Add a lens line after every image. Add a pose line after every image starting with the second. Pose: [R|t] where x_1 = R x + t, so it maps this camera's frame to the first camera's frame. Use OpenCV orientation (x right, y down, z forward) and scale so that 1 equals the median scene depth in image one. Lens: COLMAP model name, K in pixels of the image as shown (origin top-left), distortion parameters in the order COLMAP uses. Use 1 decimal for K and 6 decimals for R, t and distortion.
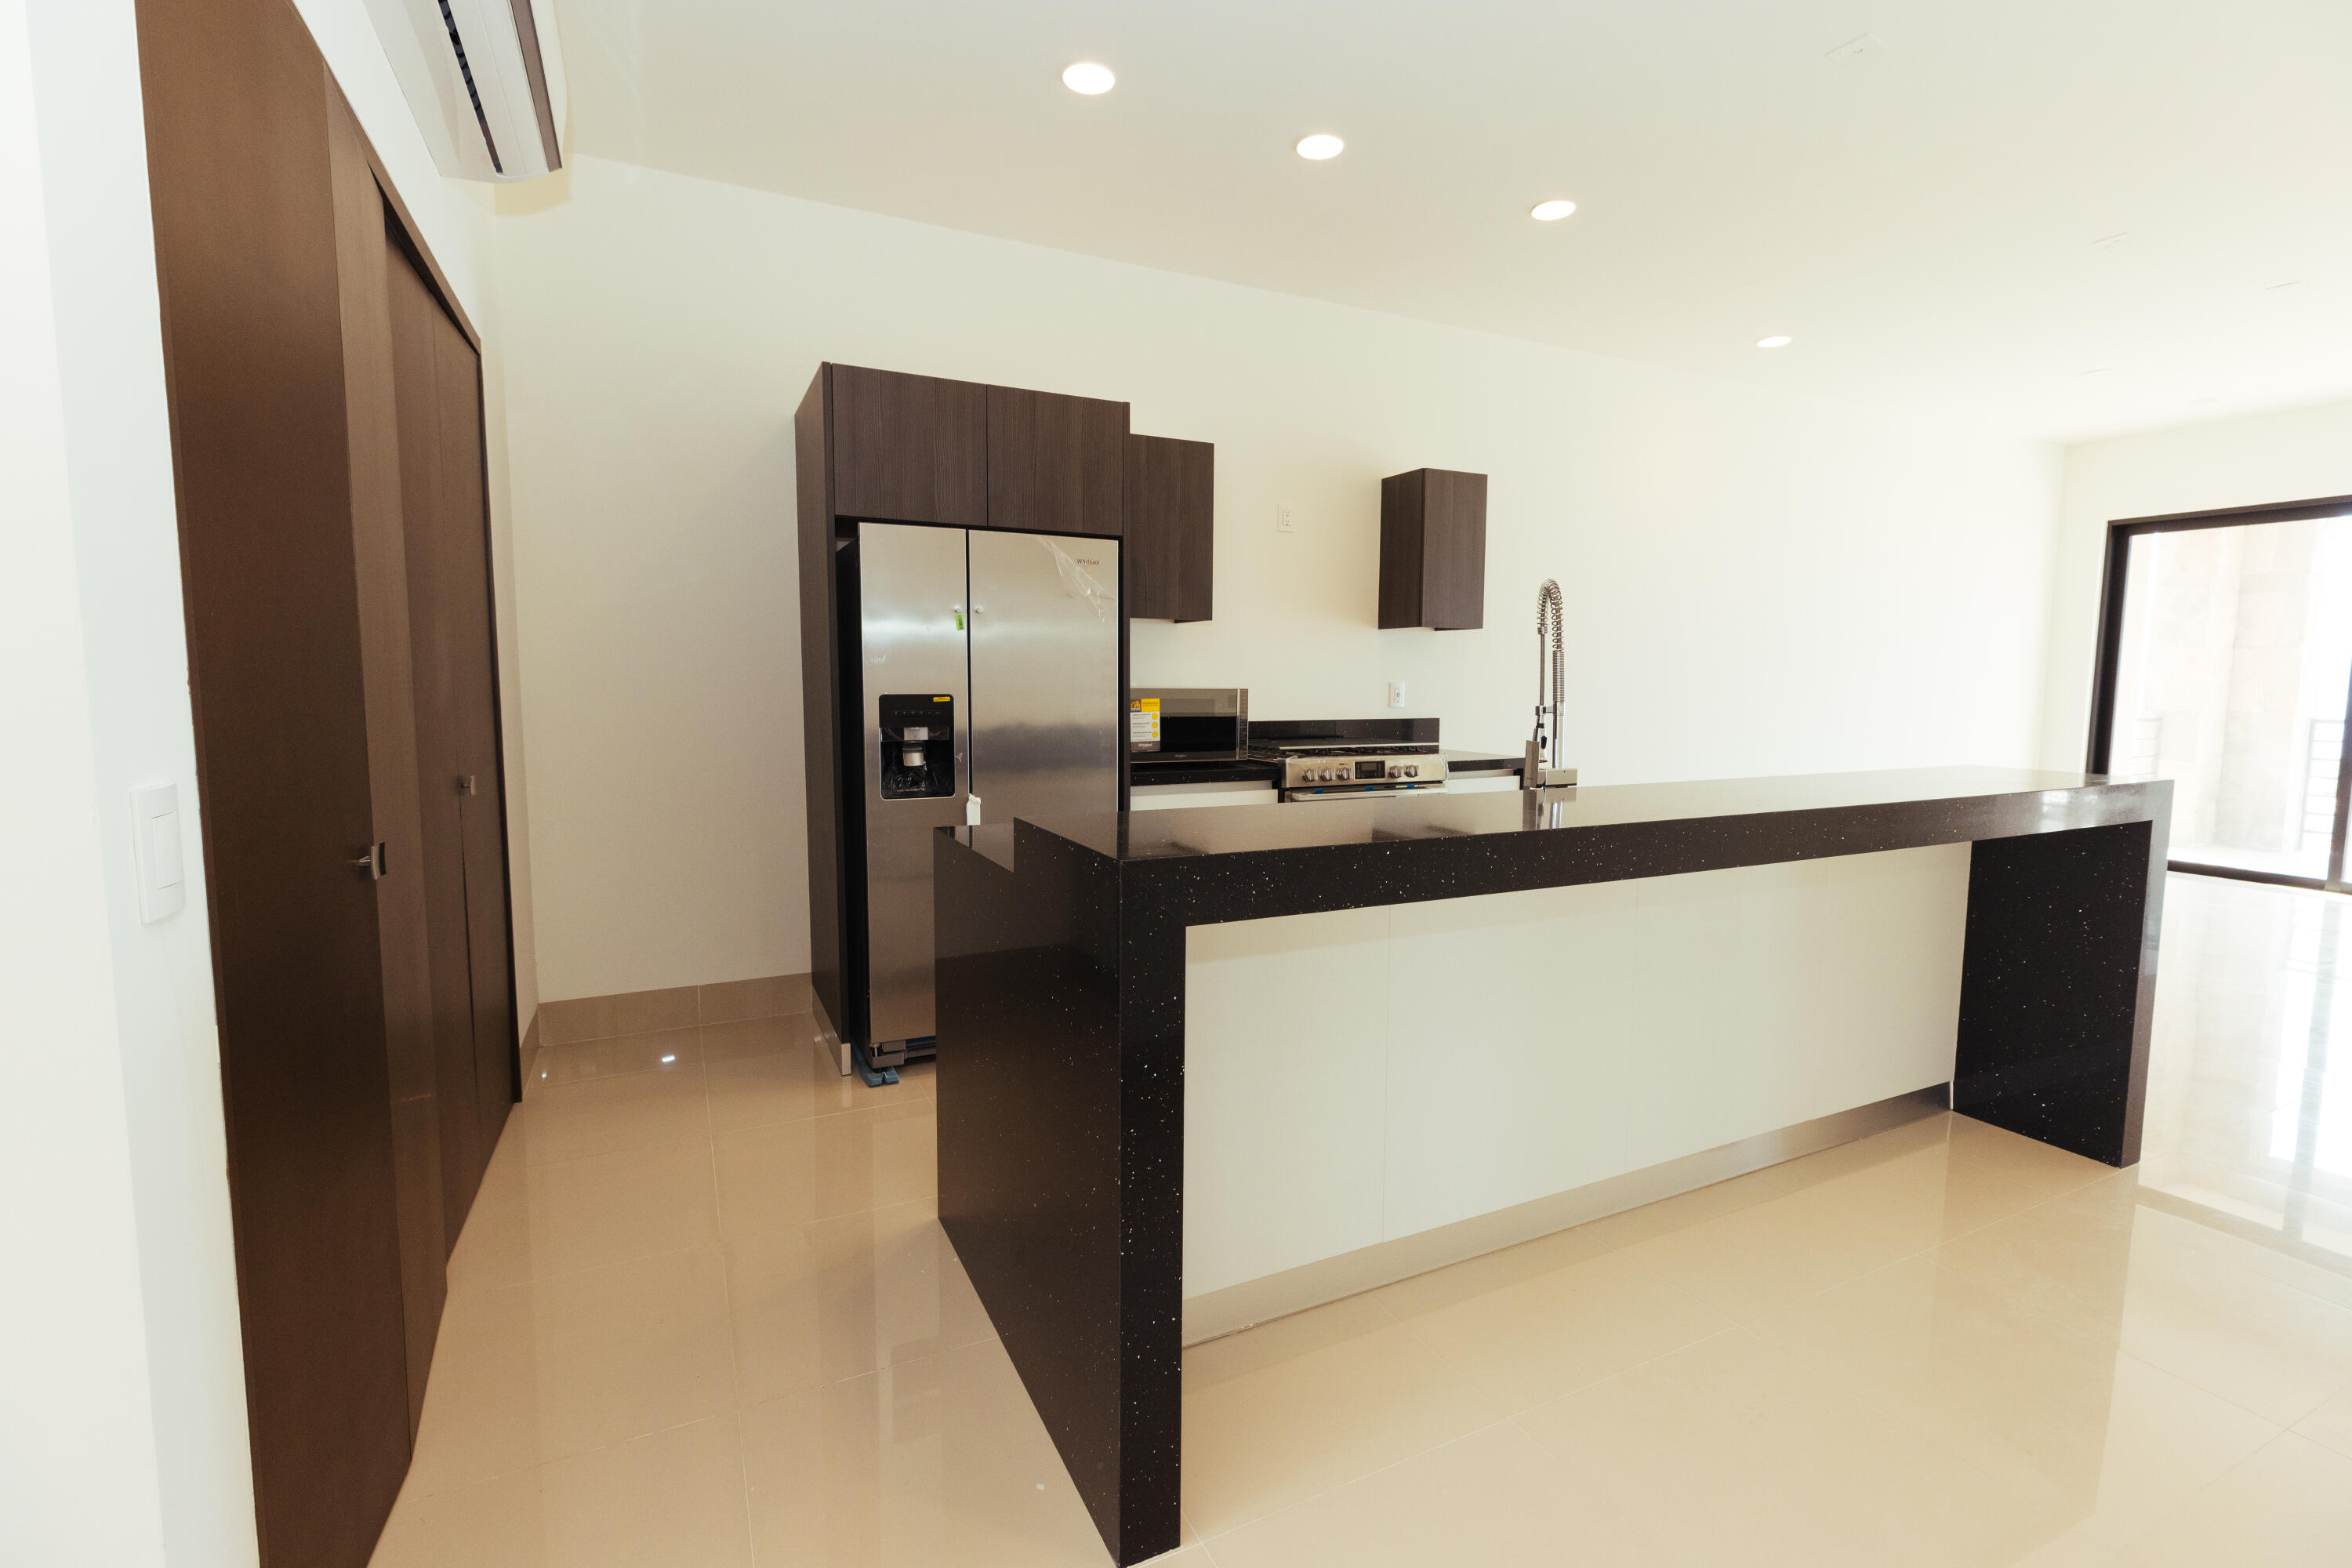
lens RADIAL K [[1043.0, 0, 1176.8], [0, 1043.0, 779.1], [0, 0, 1]] dist [0.001580, 0.000149]
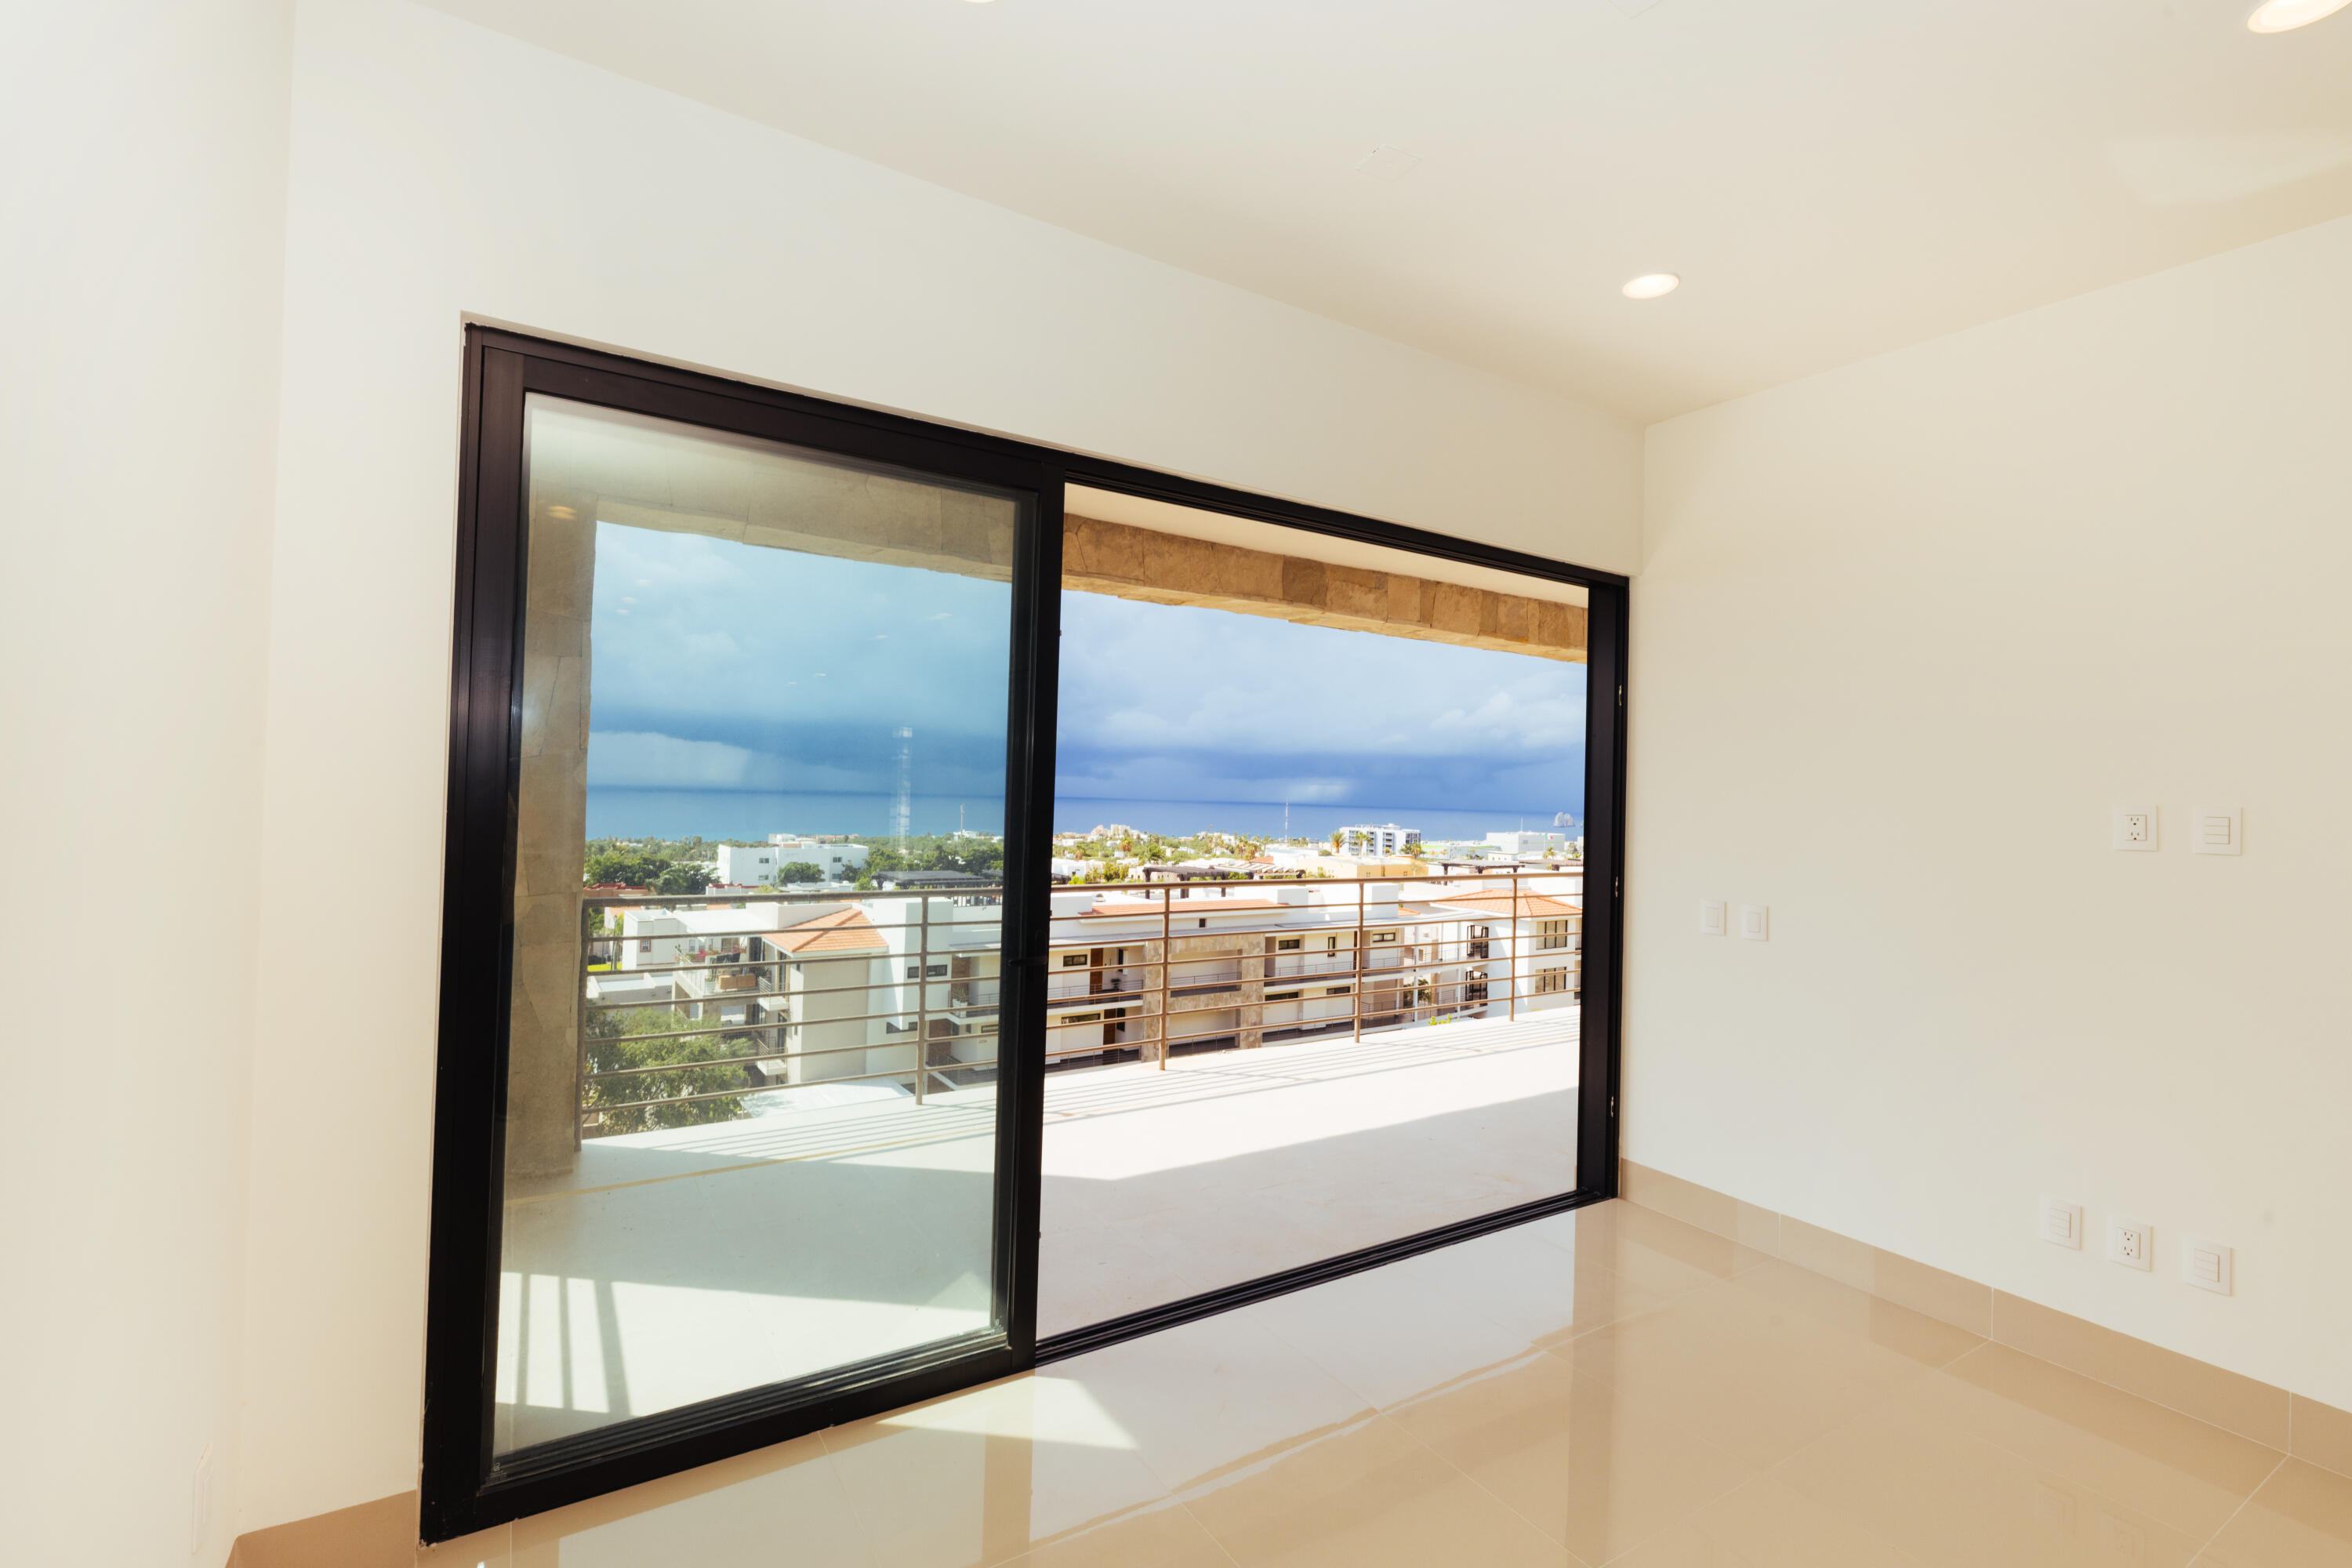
lens RADIAL K [[1050.7, 0, 1180.0], [0, 1050.7, 776.9], [0, 0, 1]] dist [0.015675, 0.000290]
pose [[-0.106764, 0.003944, 0.994277, 1.220508], [0.069905, 0.997547, 0.003550, -0.234240], [-0.991824, 0.069884, -0.106777, 1.763555]]
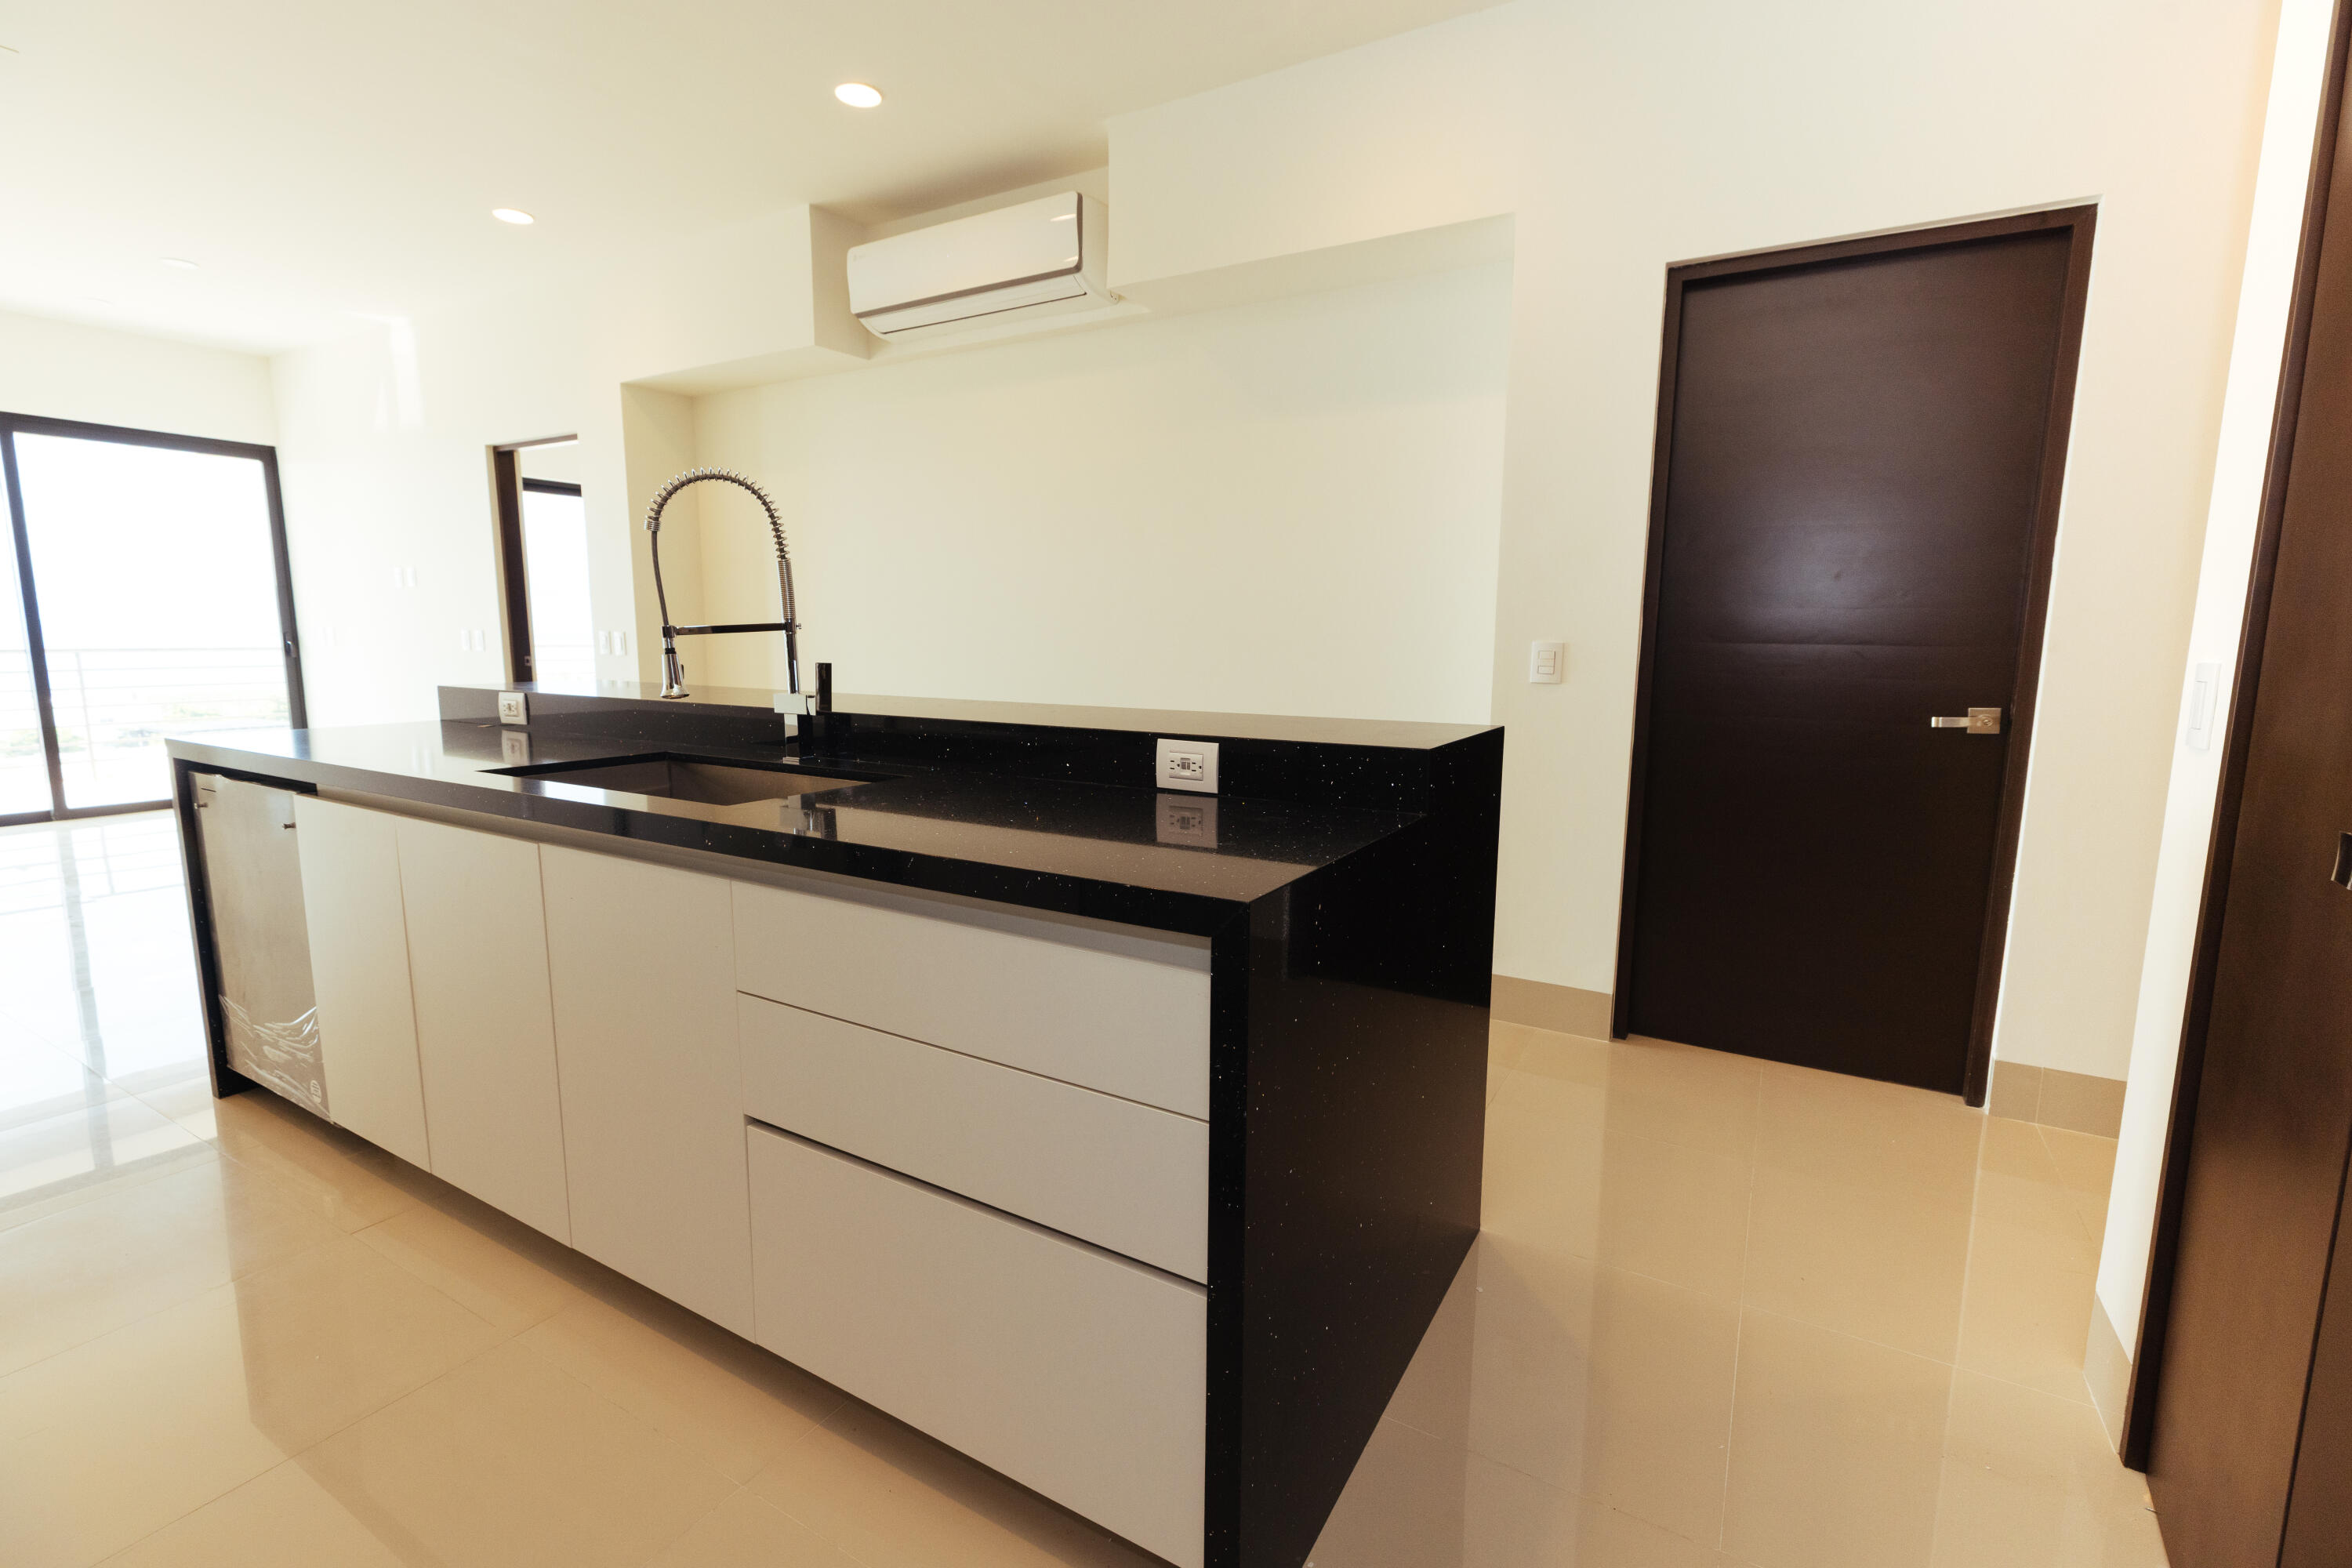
lens RADIAL K [[1043.0, 0, 1176.8], [0, 1043.0, 779.1], [0, 0, 1]] dist [0.001580, 0.000149]
pose [[-0.551671, -0.129508, 0.823946, -0.397583], [0.072057, 0.976778, 0.201776, -0.067772], [-0.830943, 0.170685, -0.529528, 0.856919]]
